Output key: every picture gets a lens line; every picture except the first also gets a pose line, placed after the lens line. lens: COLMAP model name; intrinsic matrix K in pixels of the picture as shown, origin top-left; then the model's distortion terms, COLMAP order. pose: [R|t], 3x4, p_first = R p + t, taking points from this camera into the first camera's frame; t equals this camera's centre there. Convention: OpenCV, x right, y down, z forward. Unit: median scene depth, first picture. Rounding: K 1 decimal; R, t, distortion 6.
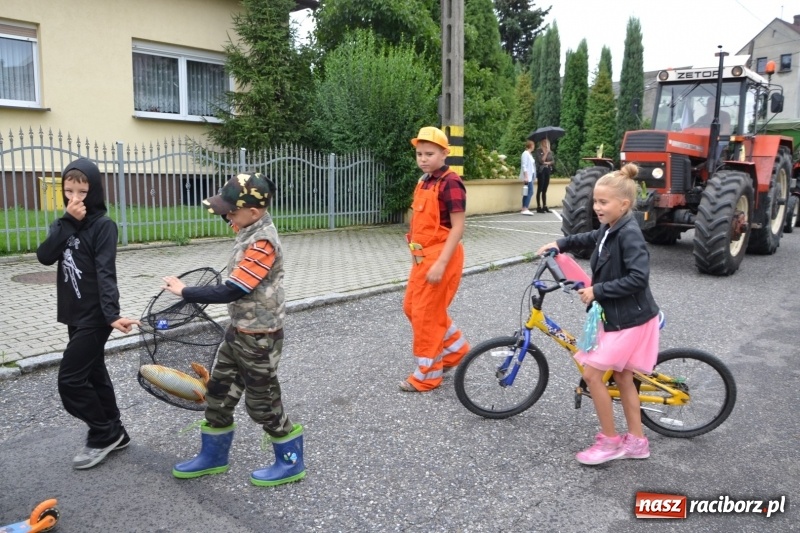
lens RADIAL K [[645.8, 0, 402.1], [0, 645.8, 270.0], [0, 0, 1]] dist [-0.012583, 0.003060]
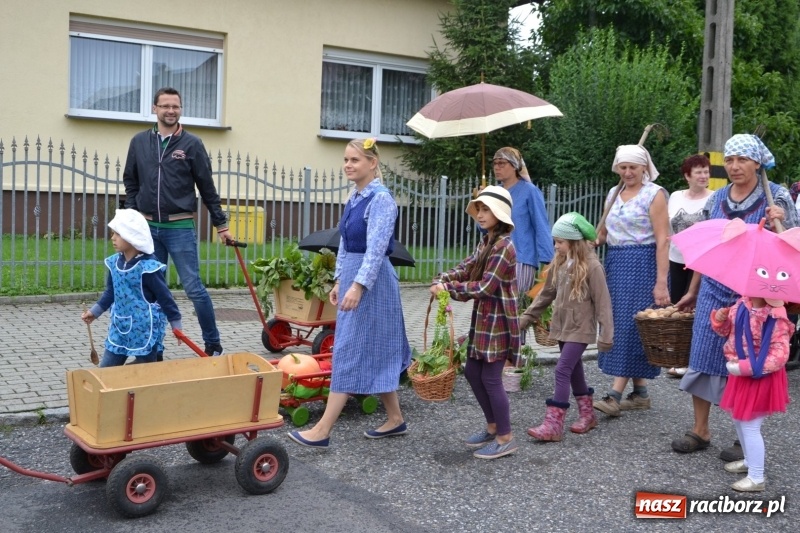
lens RADIAL K [[932.1, 0, 402.6], [0, 932.1, 267.1], [0, 0, 1]] dist [-0.073002, 0.185535]
pose [[0.962439, 0.042063, -0.268221, 0.022904], [-0.064492, 0.995068, -0.075363, 0.017418], [0.263728, 0.089830, 0.960405, -0.127720]]
